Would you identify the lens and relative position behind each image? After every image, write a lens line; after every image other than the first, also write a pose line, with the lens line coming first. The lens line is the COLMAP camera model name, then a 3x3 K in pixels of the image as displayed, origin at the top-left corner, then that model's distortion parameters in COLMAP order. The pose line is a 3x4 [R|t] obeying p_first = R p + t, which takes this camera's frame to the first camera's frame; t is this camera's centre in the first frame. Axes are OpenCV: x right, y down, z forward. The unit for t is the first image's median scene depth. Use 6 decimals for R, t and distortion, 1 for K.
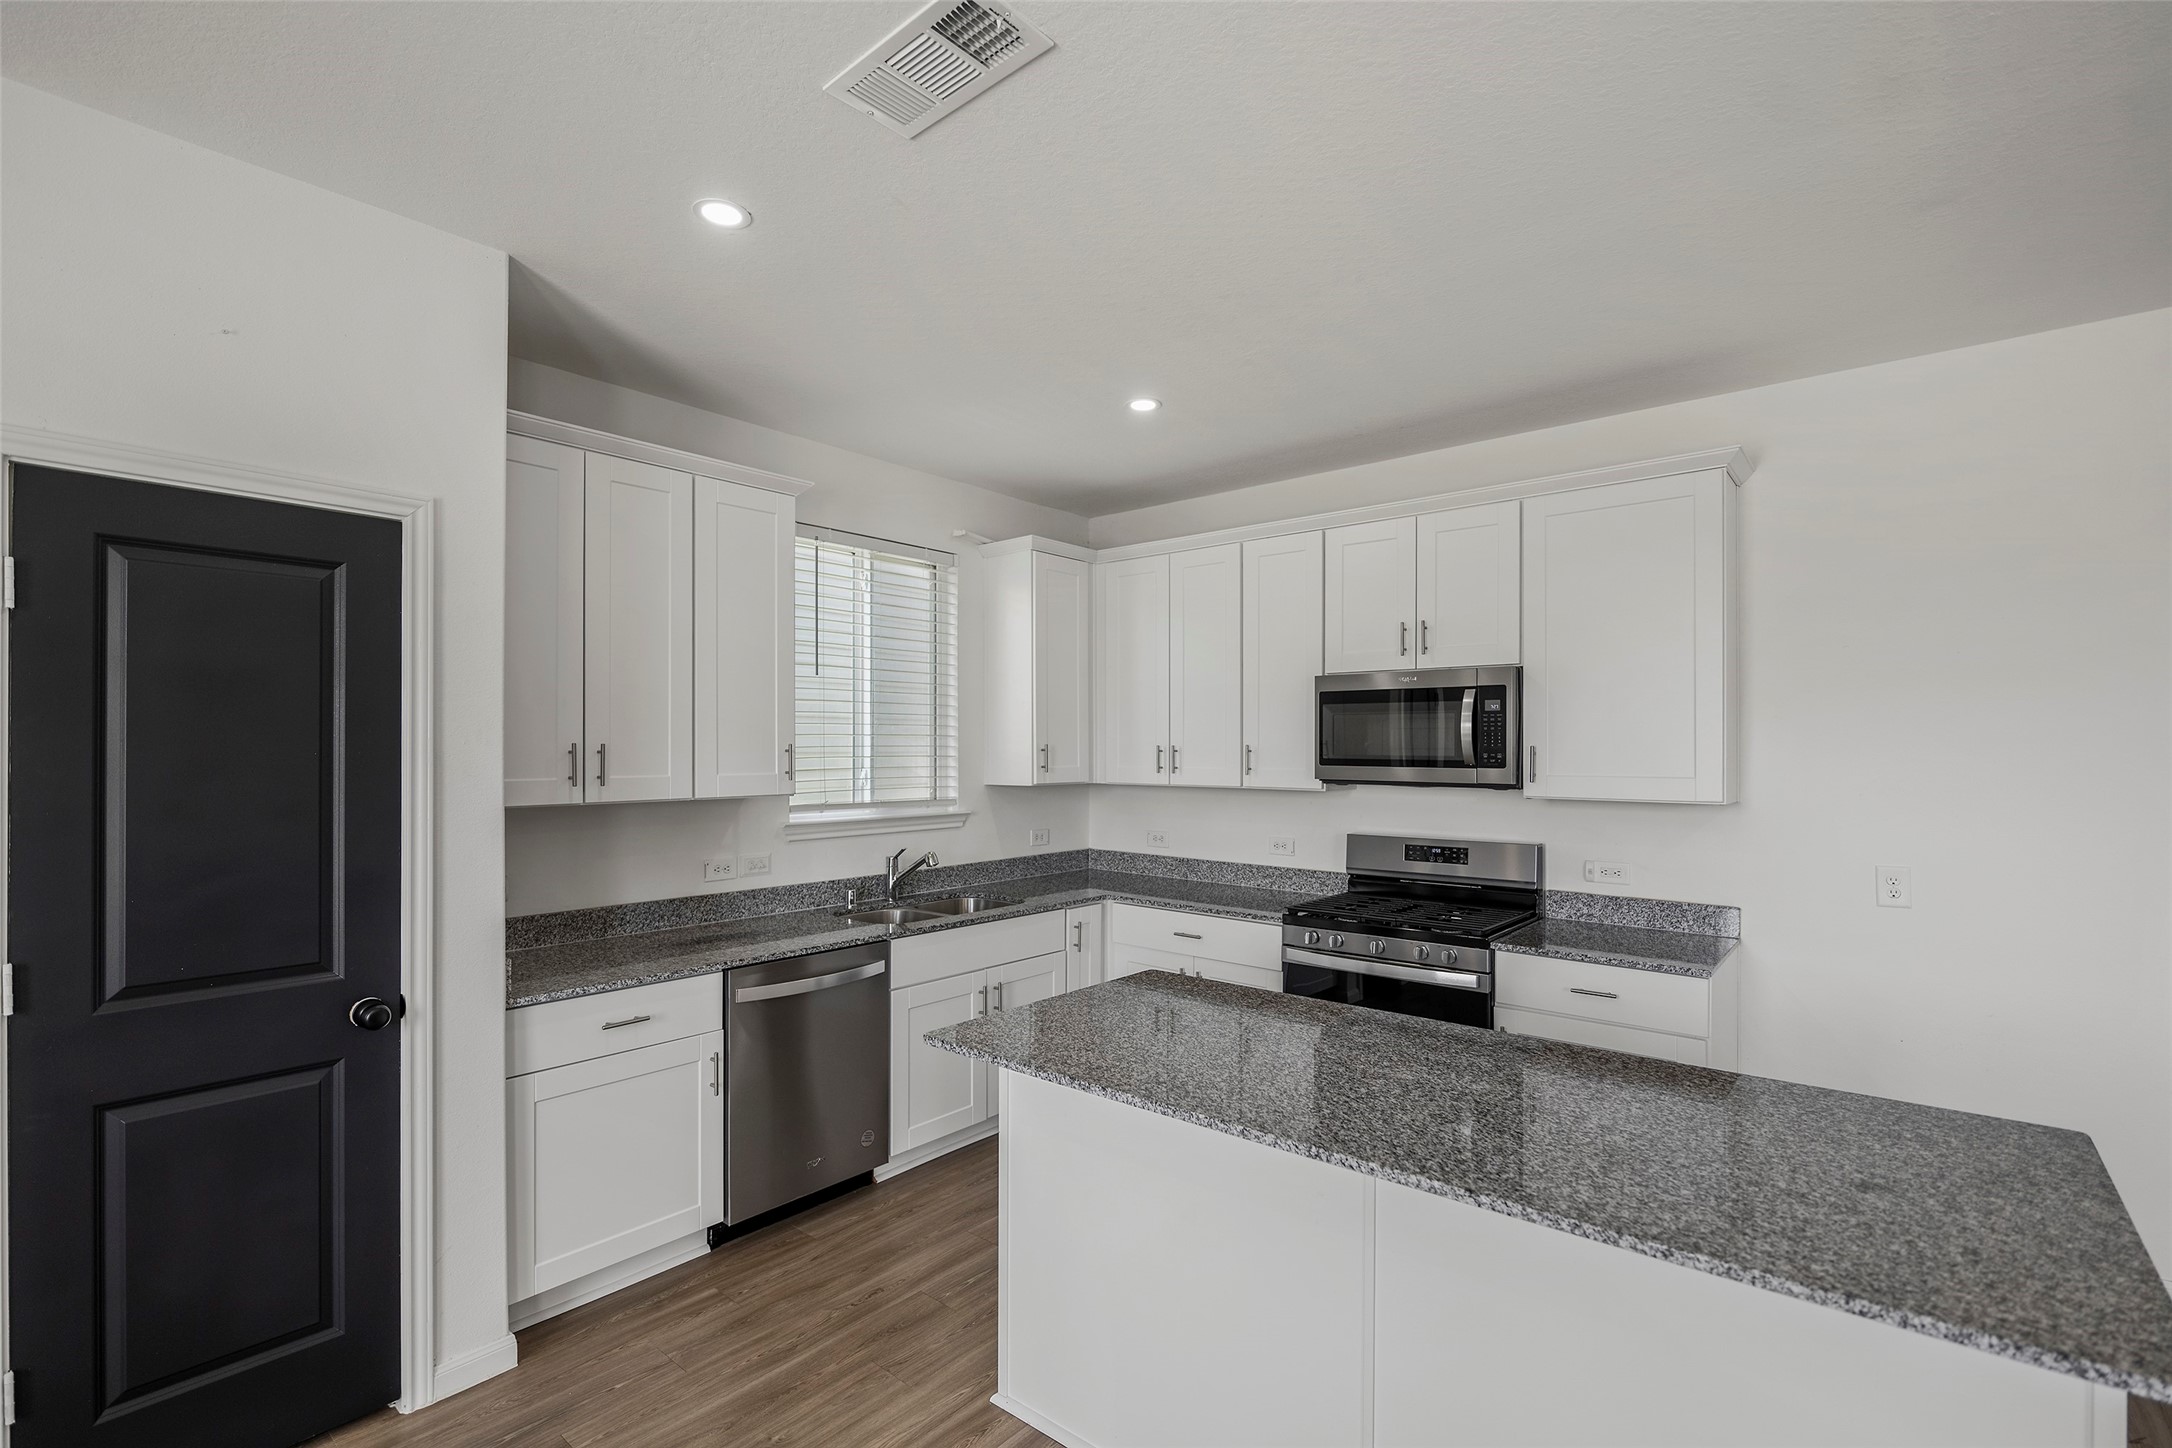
lens RADIAL K [[963.4, 0, 1090.9], [0, 963.4, 743.0], [0, 0, 1]] dist [-0.016277, -0.000848]
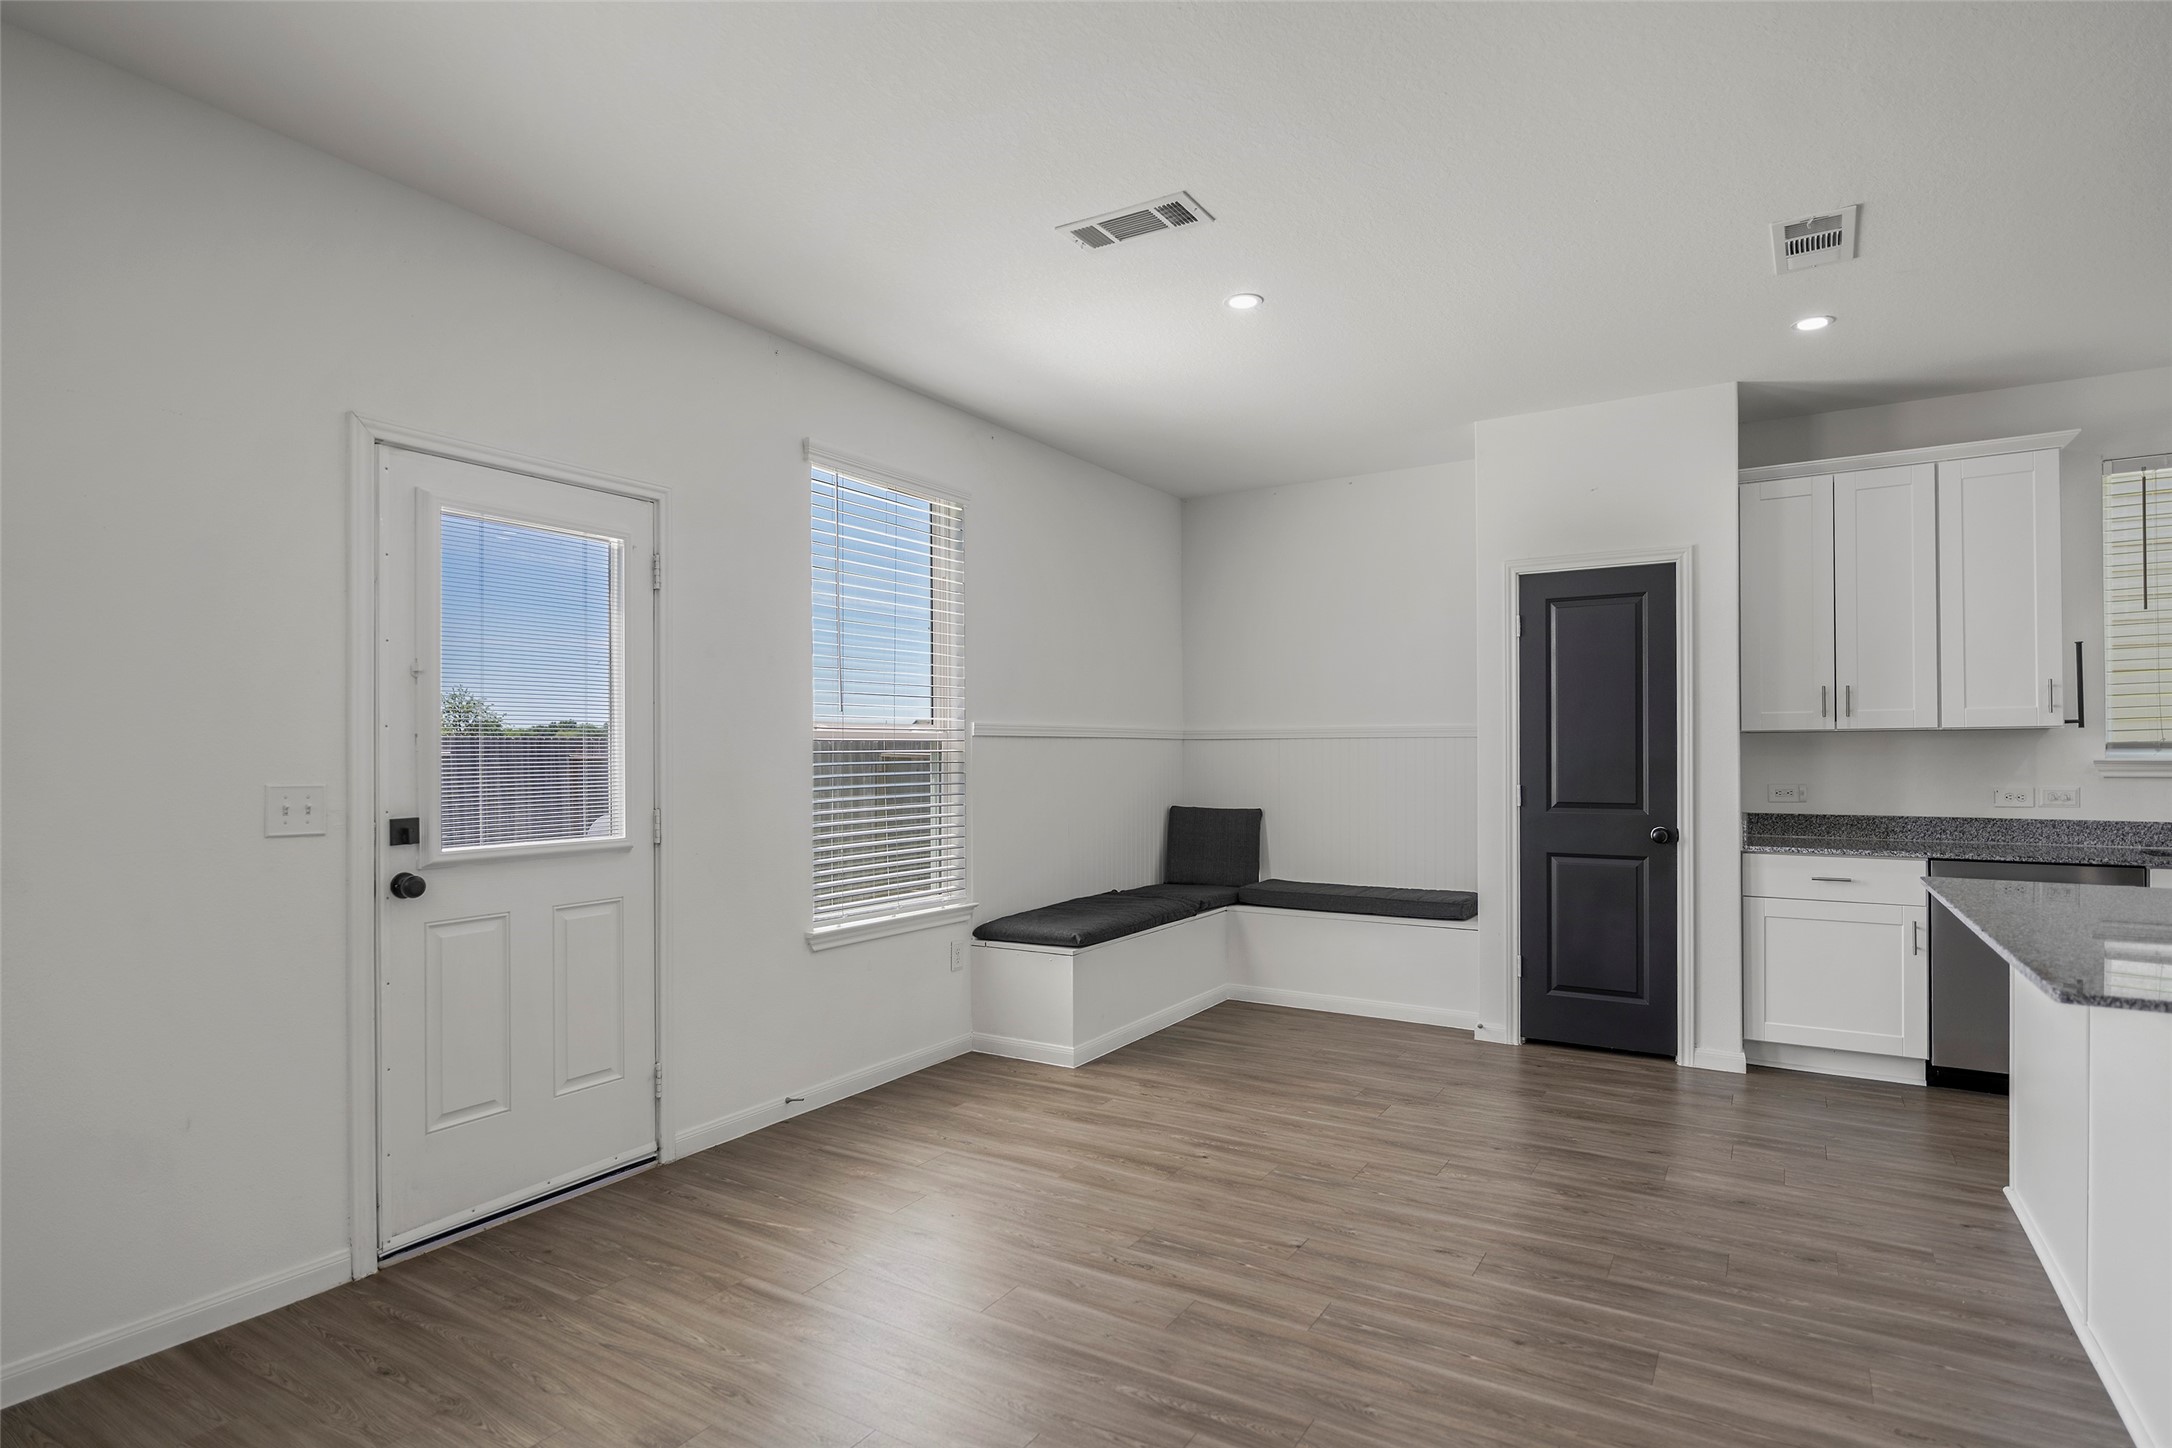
lens RADIAL K [[1125.8, 0, 1089.0], [0, 1125.8, 737.1], [0, 0, 1]] dist [-0.003794, -0.000415]
pose [[0.149321, -0.011435, -0.988723, 1.067242], [0.011935, 0.999881, -0.009762, 0.089961], [0.988717, -0.010343, 0.149439, -0.356794]]
